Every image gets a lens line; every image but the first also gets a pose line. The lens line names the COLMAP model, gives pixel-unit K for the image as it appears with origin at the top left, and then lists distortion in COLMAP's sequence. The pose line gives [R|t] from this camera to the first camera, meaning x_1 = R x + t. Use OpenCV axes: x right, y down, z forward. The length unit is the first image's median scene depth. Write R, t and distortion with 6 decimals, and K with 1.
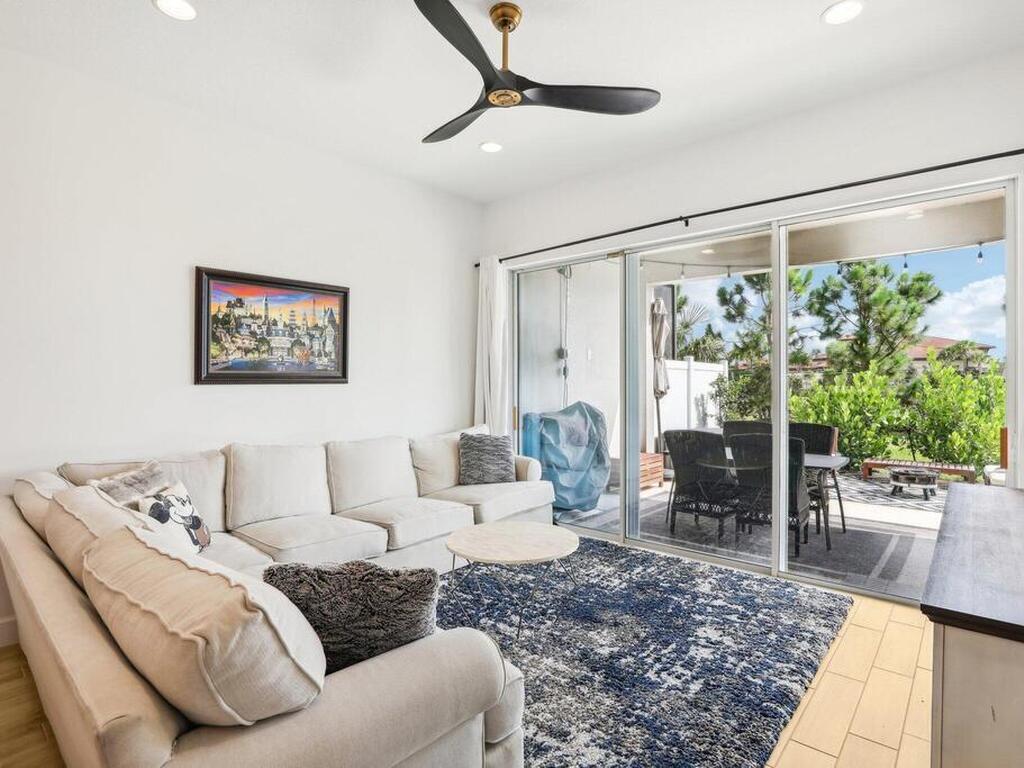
lens RADIAL K [[533.4, 0, 511.6], [0, 533.4, 383.7], [0, 0, 1]] dist [-0.007029, 0.001306]
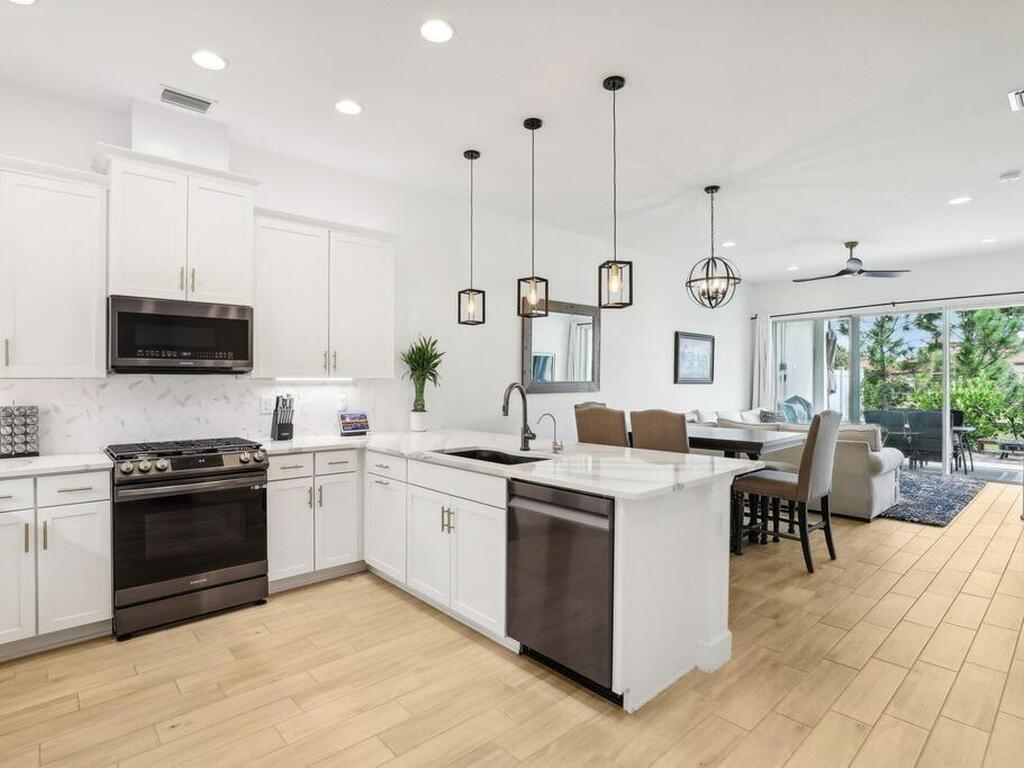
lens RADIAL K [[533.4, 0, 512.3], [0, 533.4, 382.7], [0, 0, 1]] dist [-0.007029, 0.001306]
pose [[0.993946, 0.000843, -0.109871, -0.232632], [-0.002153, 0.999928, -0.011805, 0.006198], [0.109853, 0.011970, 0.993876, -0.305892]]
